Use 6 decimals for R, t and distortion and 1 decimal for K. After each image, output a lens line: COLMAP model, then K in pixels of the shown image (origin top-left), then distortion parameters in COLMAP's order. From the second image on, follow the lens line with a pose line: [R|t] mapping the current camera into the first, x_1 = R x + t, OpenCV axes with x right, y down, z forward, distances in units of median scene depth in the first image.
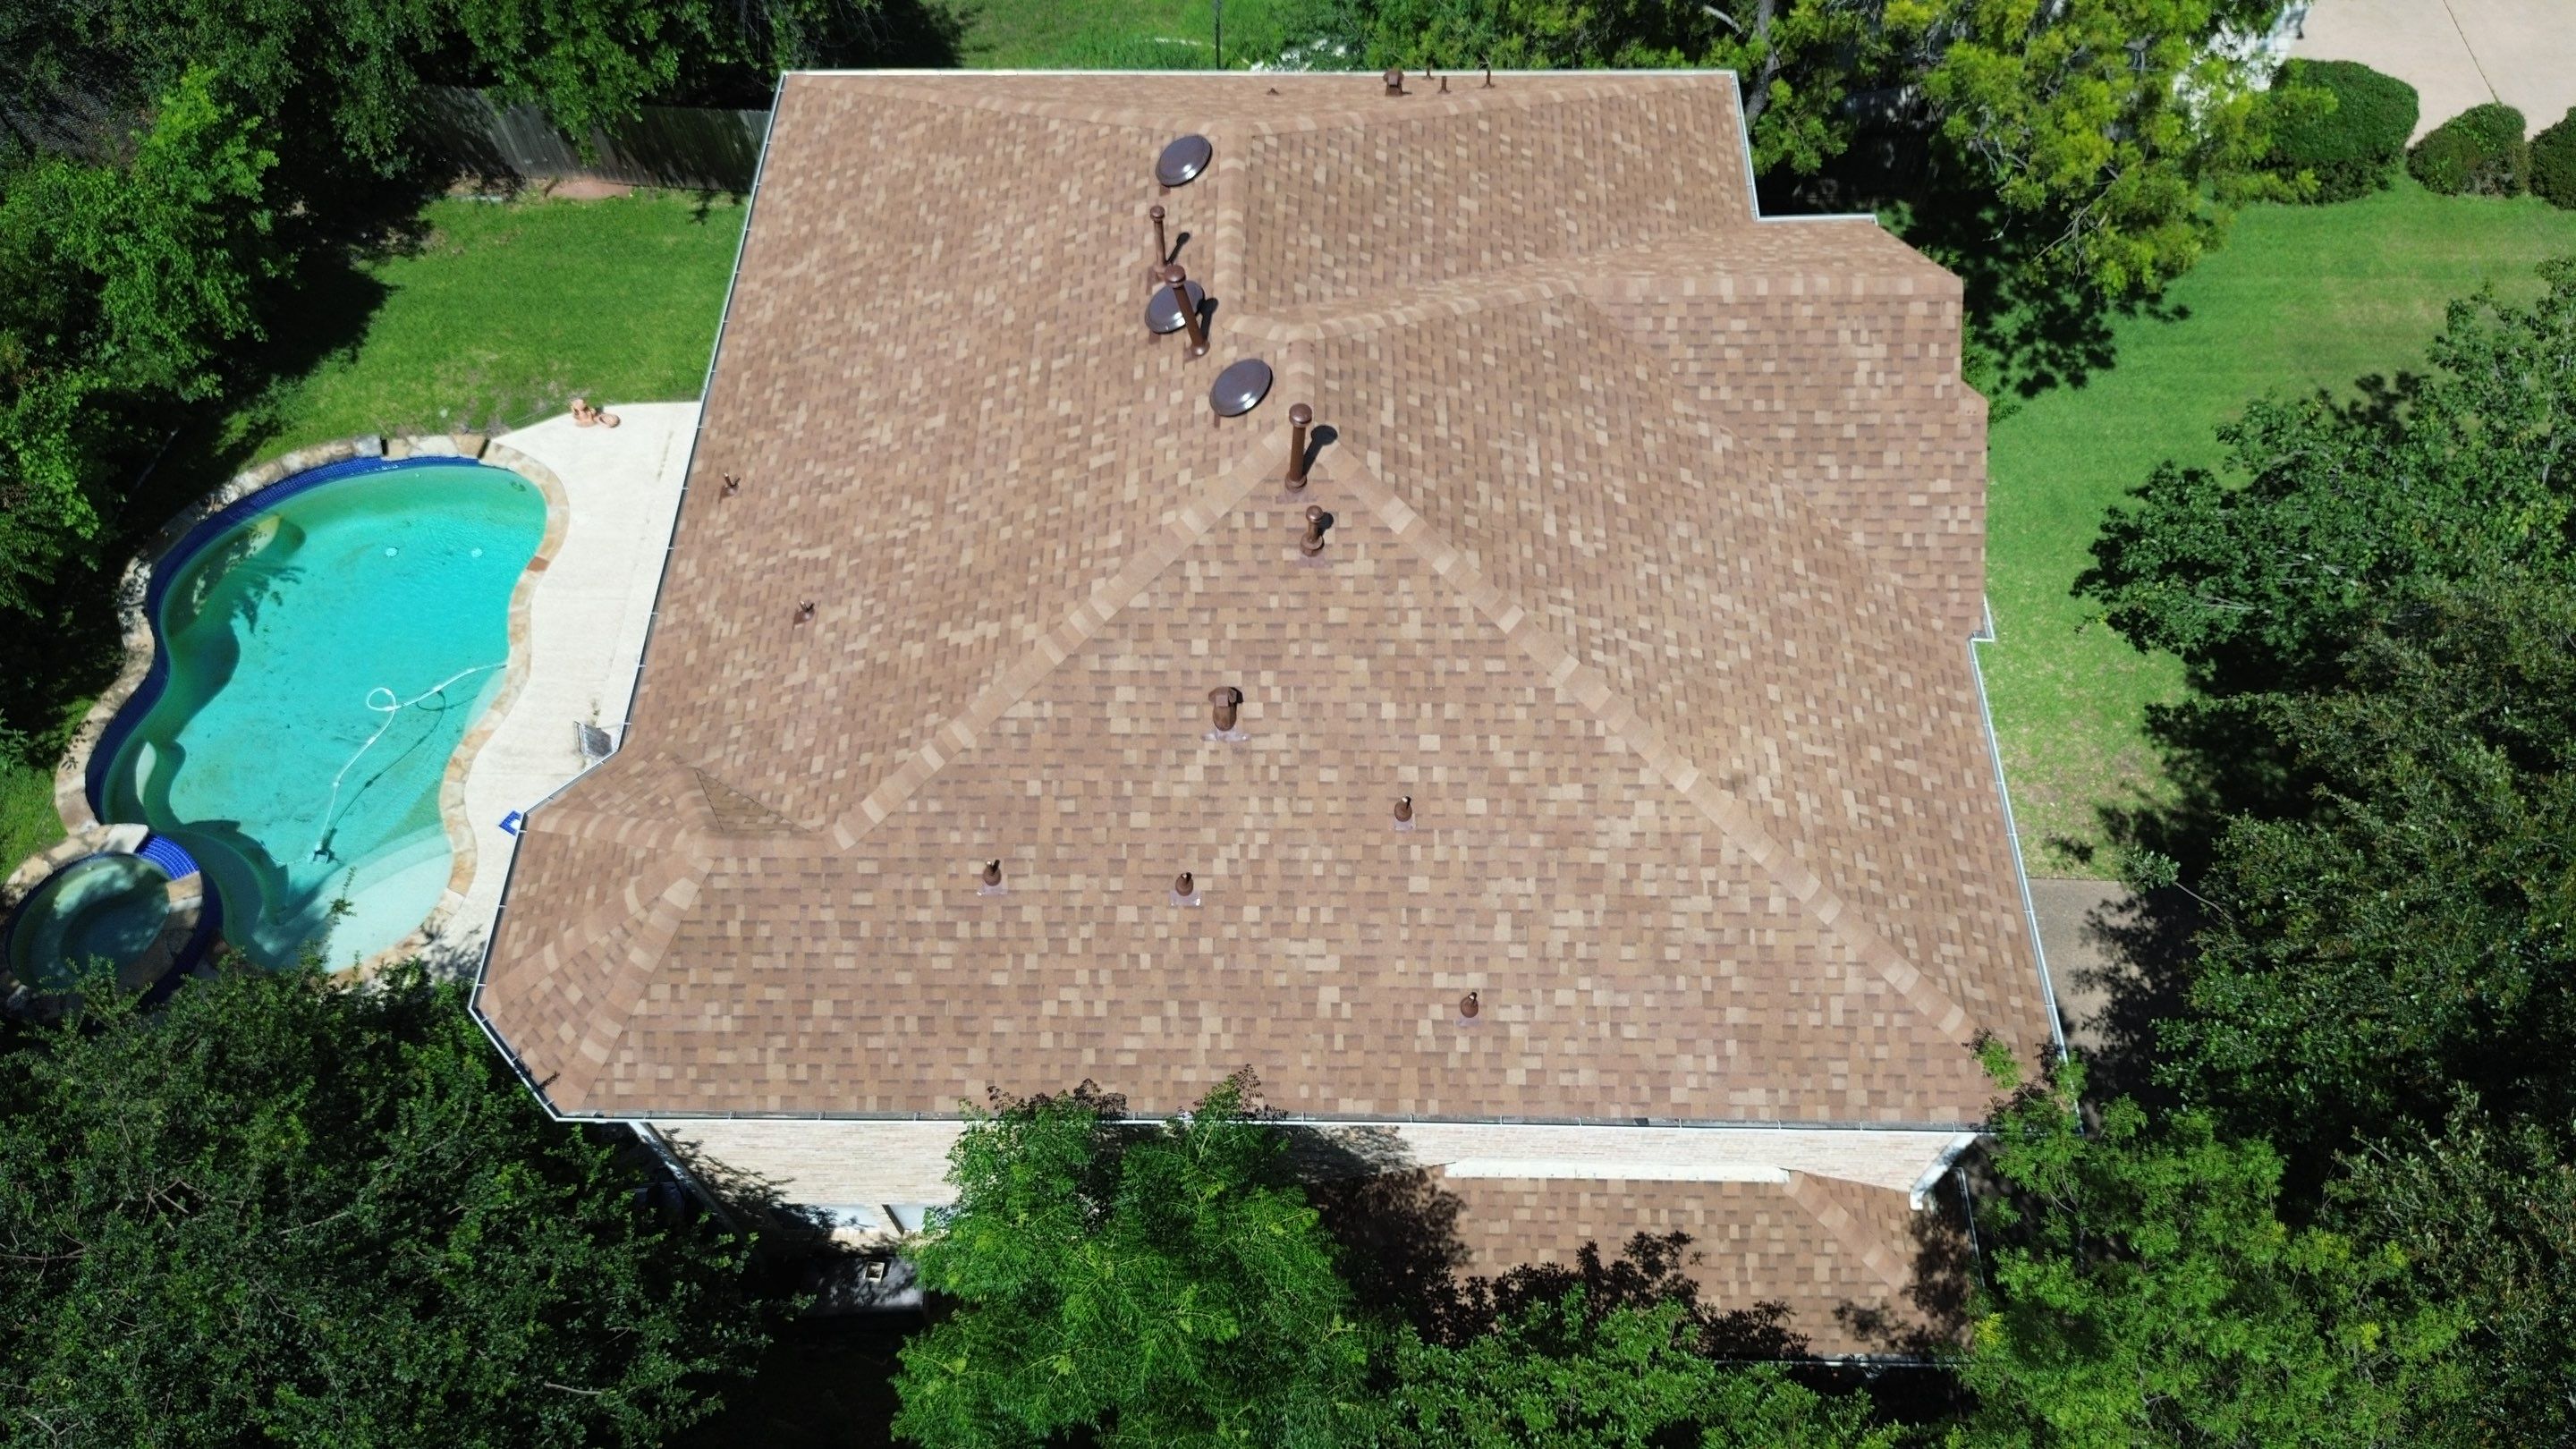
lens RADIAL K [[1813.8, 0, 1289.7], [0, 1813.8, 731.2], [0, 0, 1]] dist [0.083330, -0.085028]
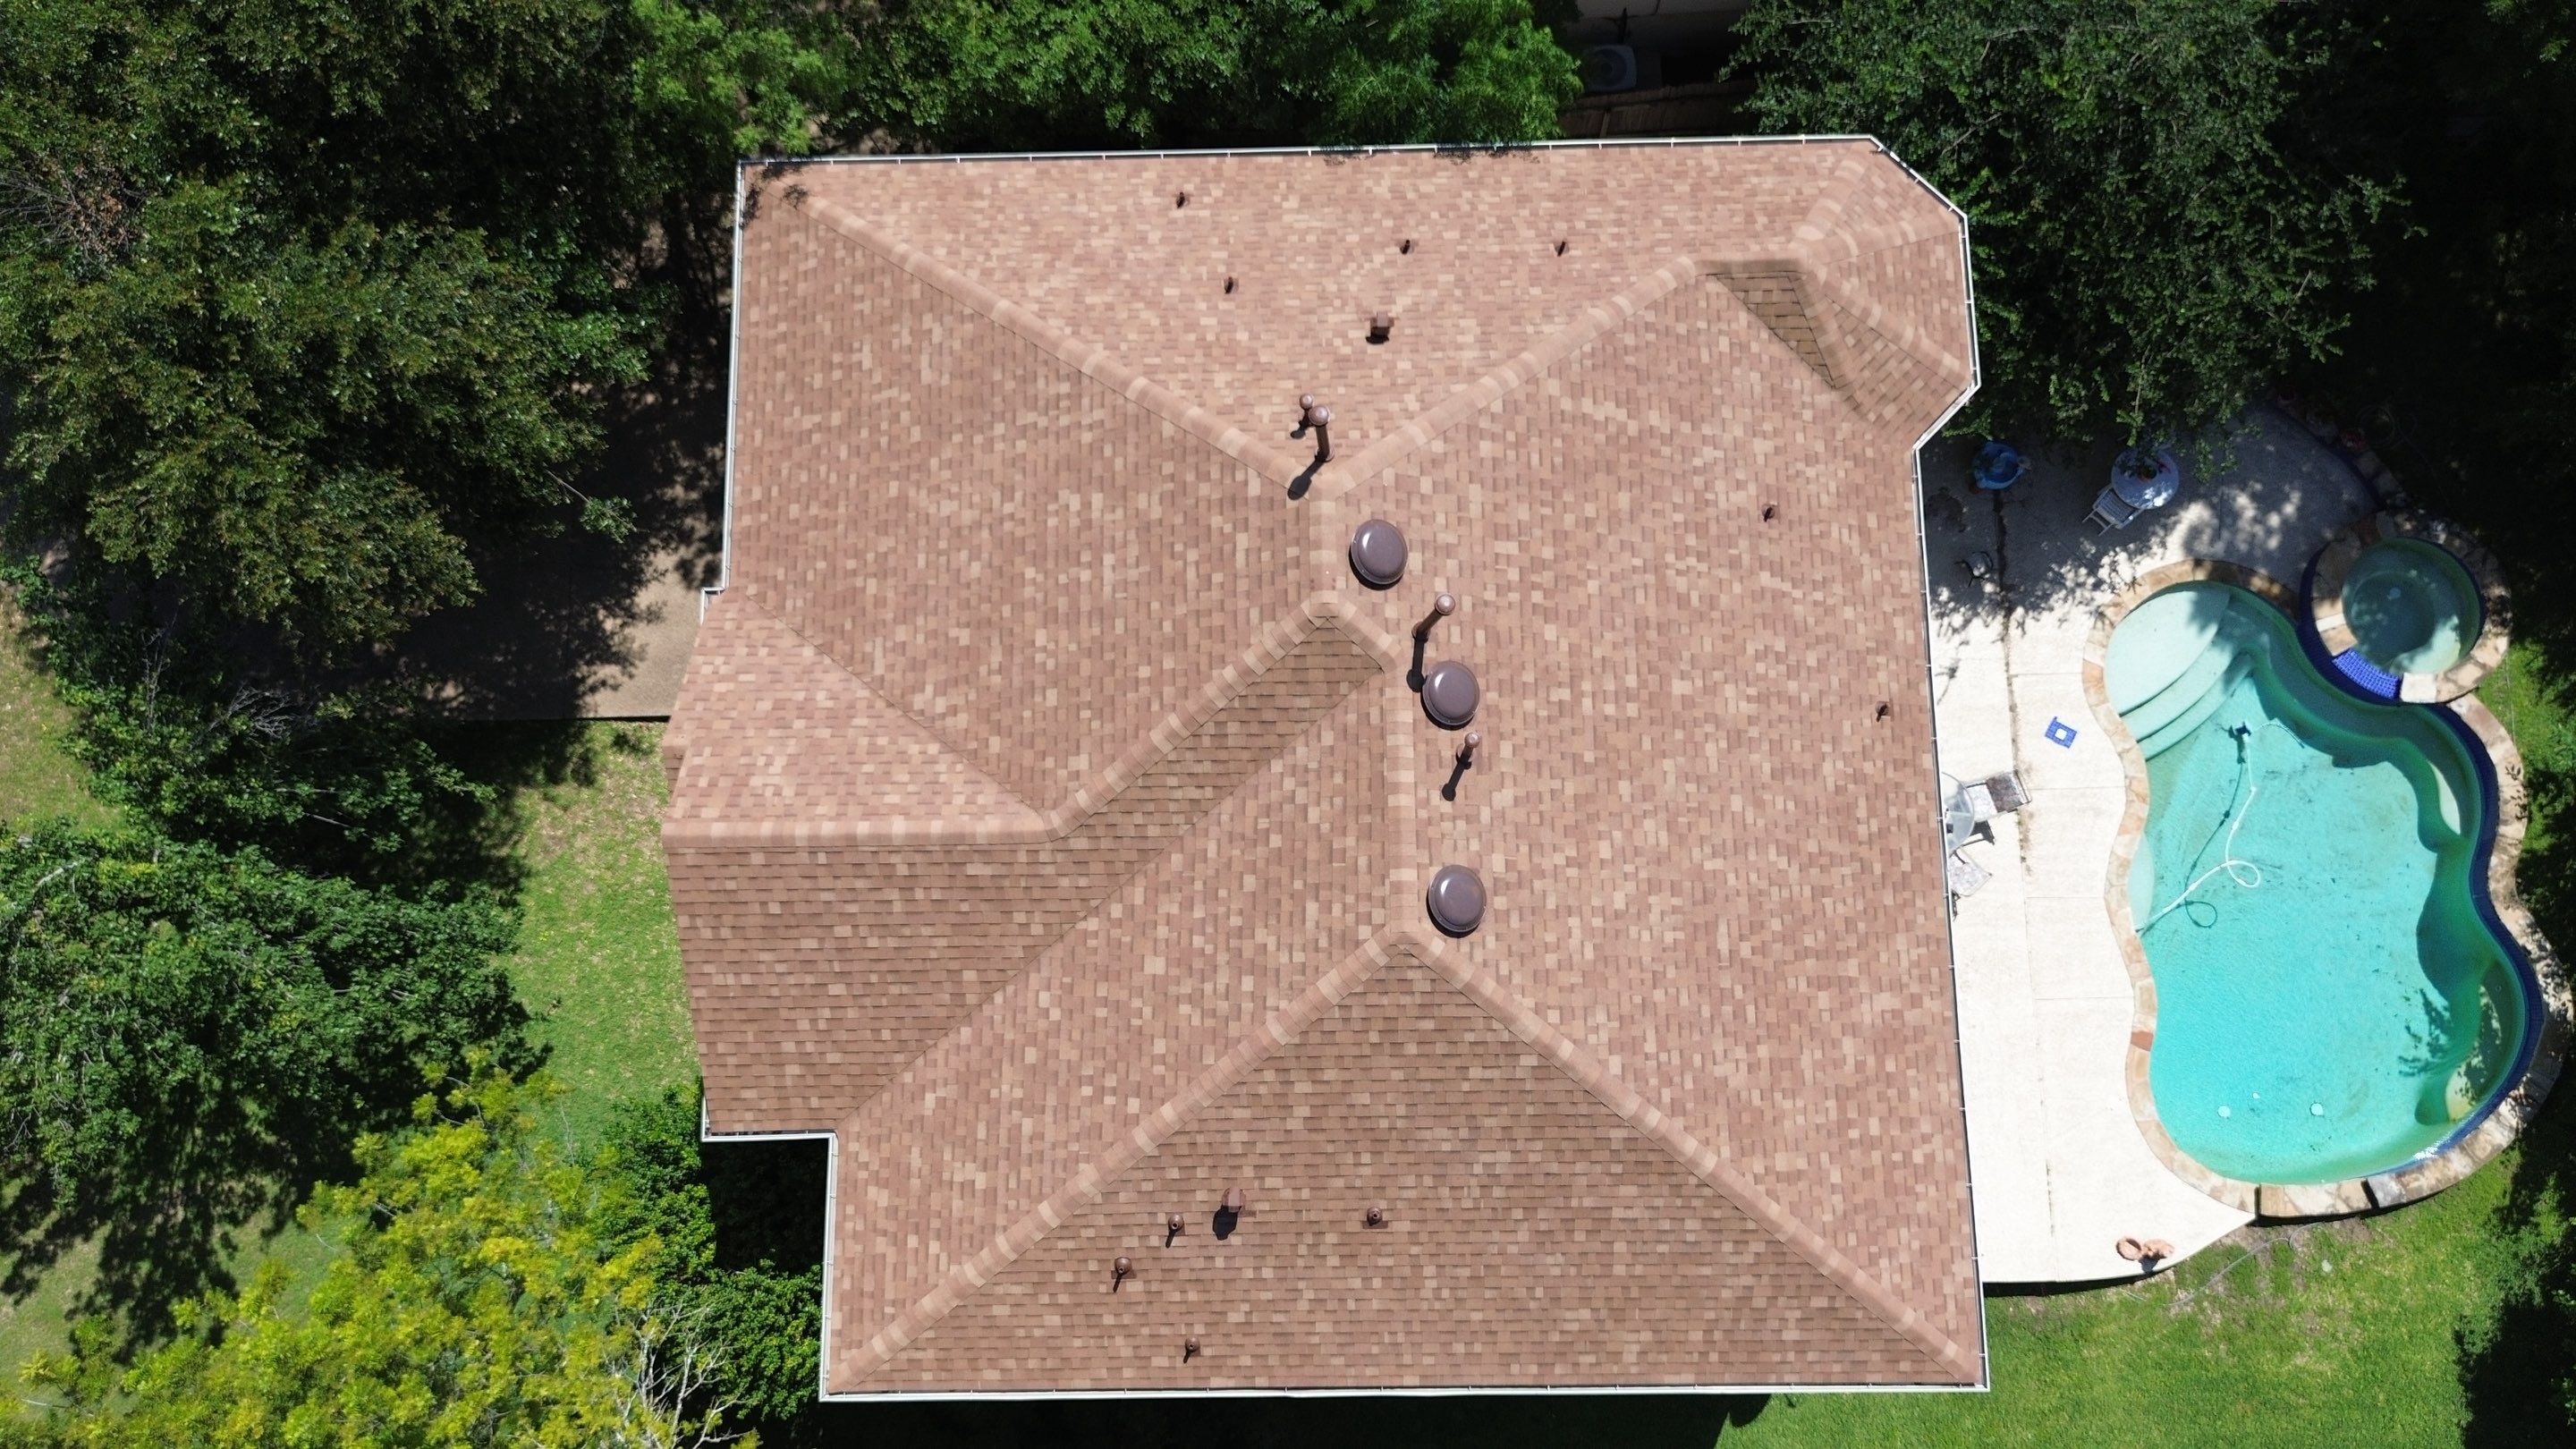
lens RADIAL K [[1813.8, 0, 1291.4], [0, 1813.8, 724.2], [0, 0, 1]] dist [0.083330, -0.085028]
pose [[-0.999206, 0.032578, 0.022938, 0.002830], [-0.009001, -0.745397, 0.666560, -0.850132], [0.038813, 0.665824, 0.745098, 0.236620]]
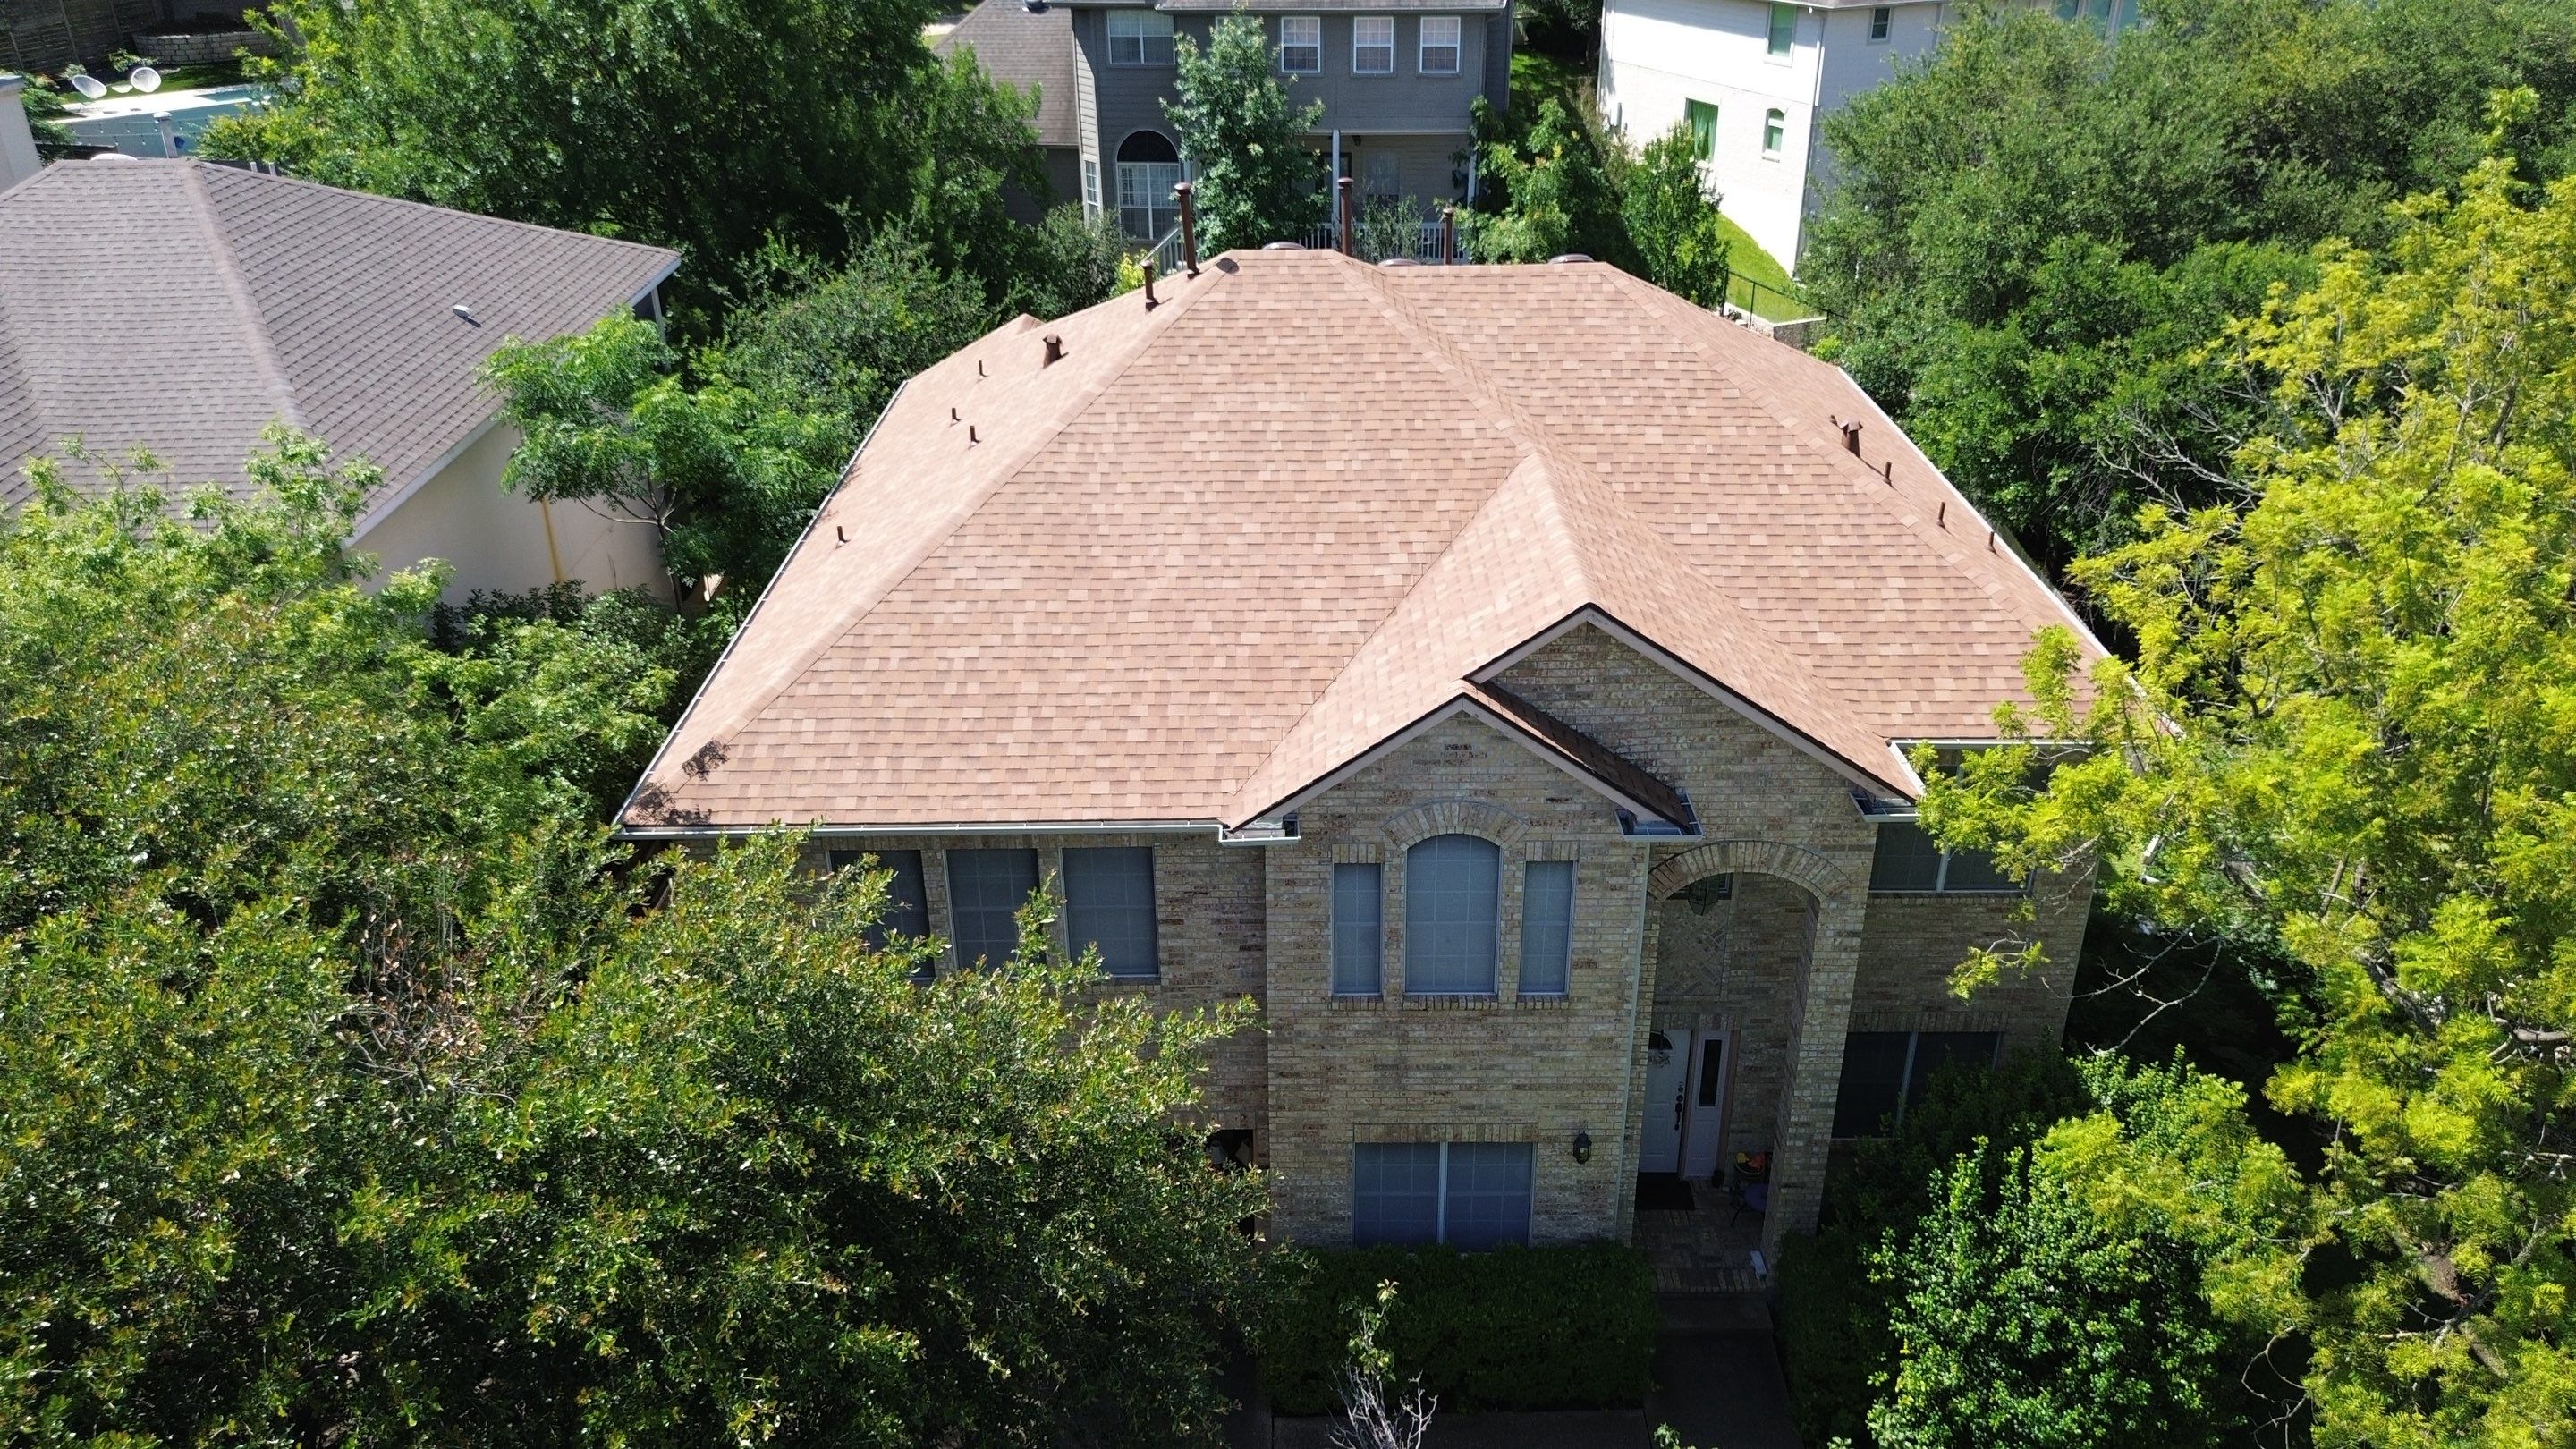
lens RADIAL K [[1813.8, 0, 1284.7], [0, 1813.8, 750.7], [0, 0, 1]] dist [0.083330, -0.085028]
pose [[0.009668, 0.478415, -0.878080, 1.078083], [-0.843211, 0.475909, 0.250011, -0.297212], [0.537495, 0.737990, 0.408006, 0.644634]]
